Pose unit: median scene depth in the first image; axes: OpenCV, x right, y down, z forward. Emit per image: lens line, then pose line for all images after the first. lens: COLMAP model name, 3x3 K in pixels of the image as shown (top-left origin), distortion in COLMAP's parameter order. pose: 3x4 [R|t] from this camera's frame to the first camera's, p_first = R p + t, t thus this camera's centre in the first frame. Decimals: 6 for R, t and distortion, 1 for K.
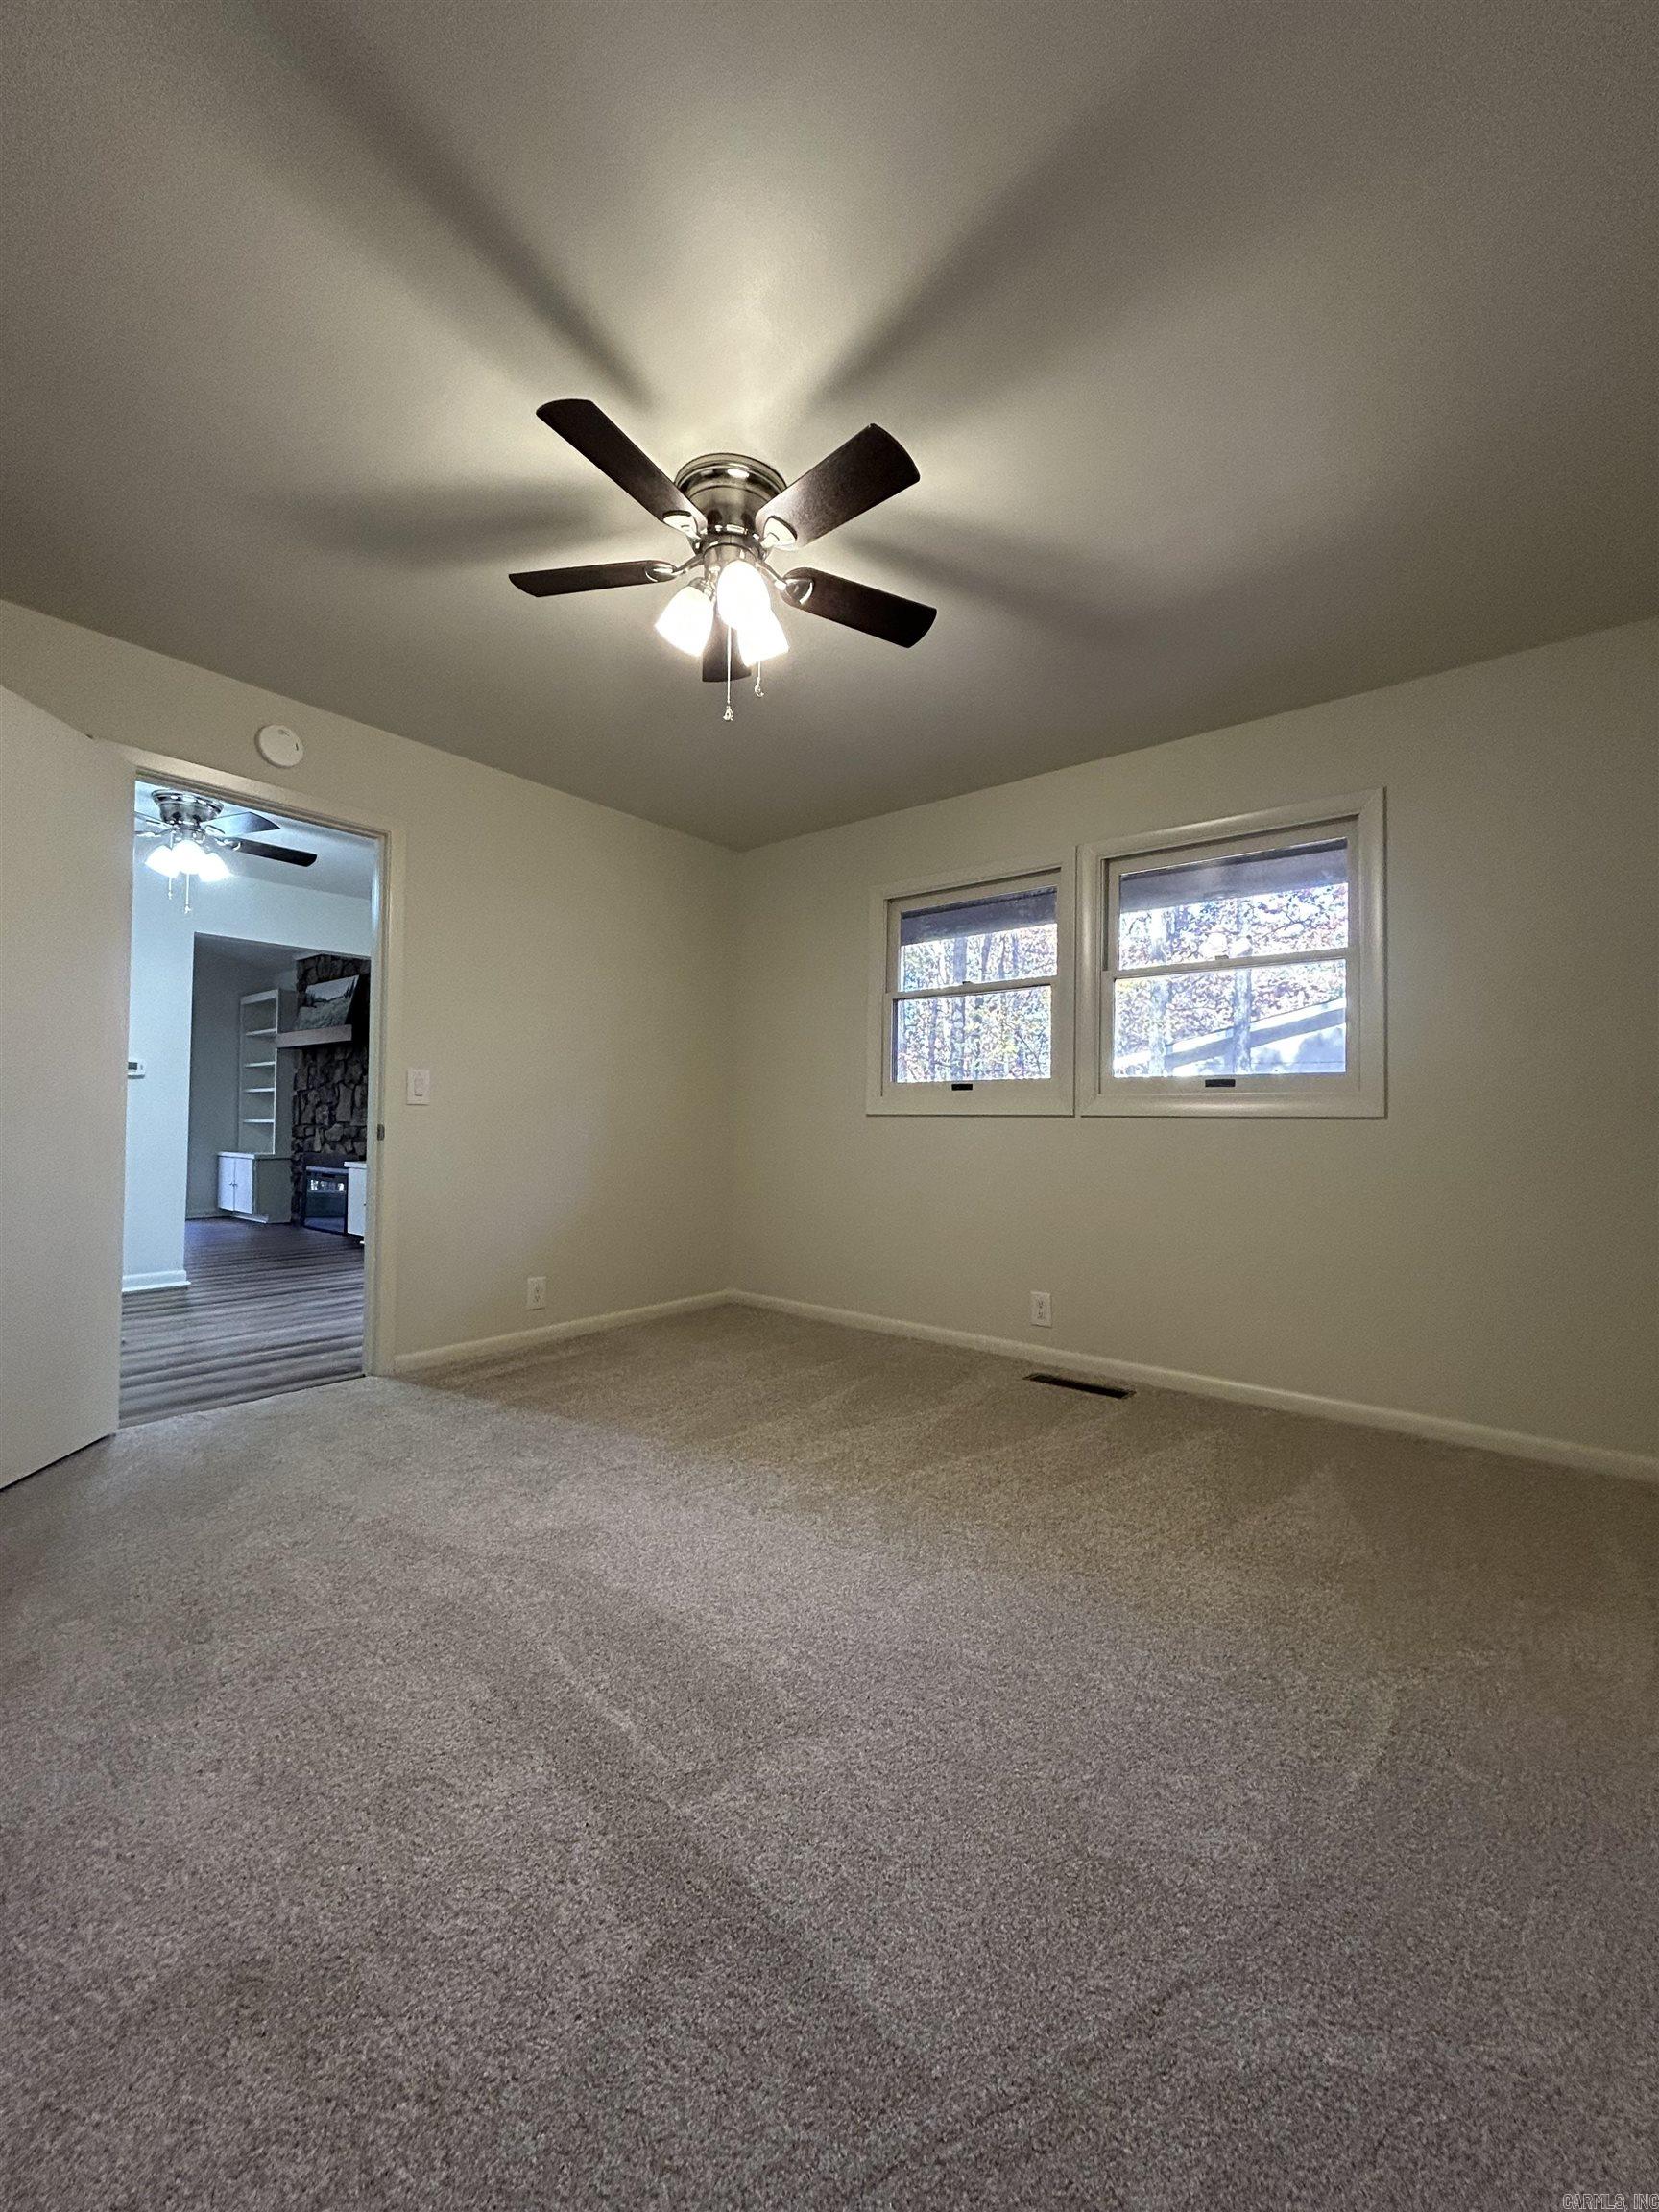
lens RADIAL K [[880.4, 0, 834.2], [0, 880.4, 1120.6], [0, 0, 1]] dist [0.001393, -0.001307]
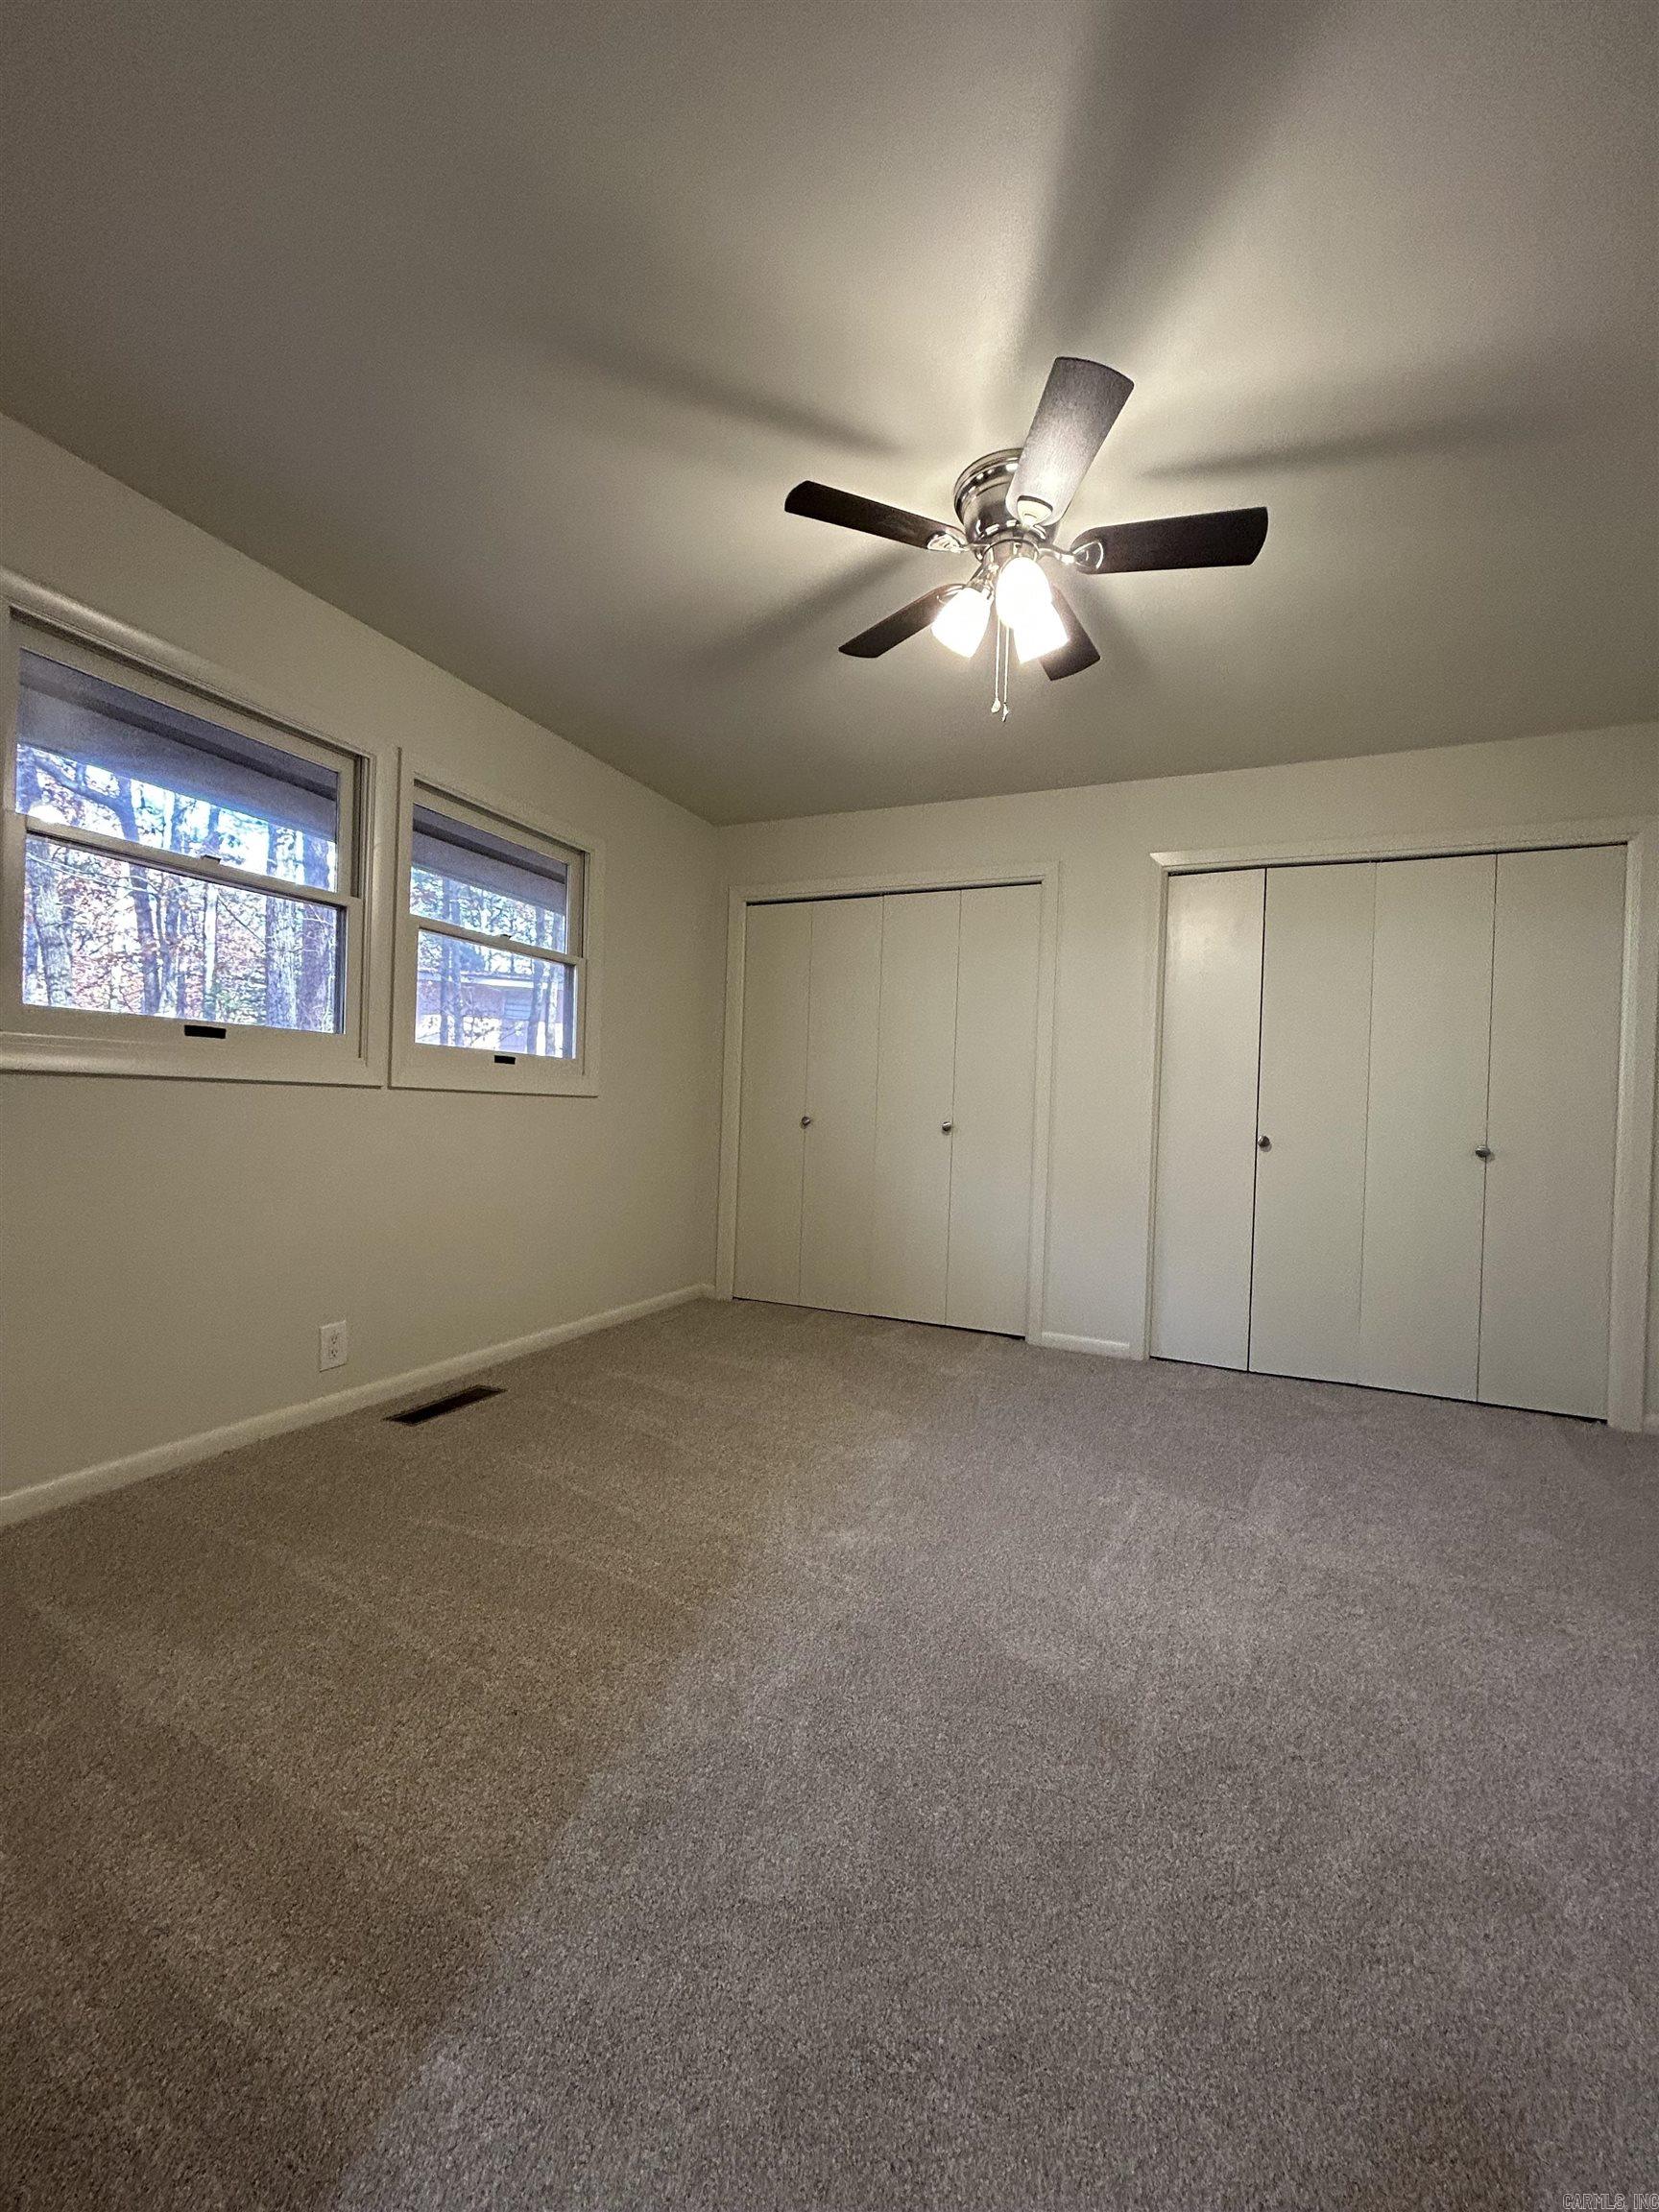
lens RADIAL K [[880.4, 0, 834.4], [0, 880.4, 1098.8], [0, 0, 1]] dist [0.001393, -0.001307]
pose [[-0.253253, -0.016340, 0.967262, -0.629034], [-0.053558, 0.998561, 0.002845, -0.019577], [-0.965916, -0.051084, -0.253763, 0.844480]]
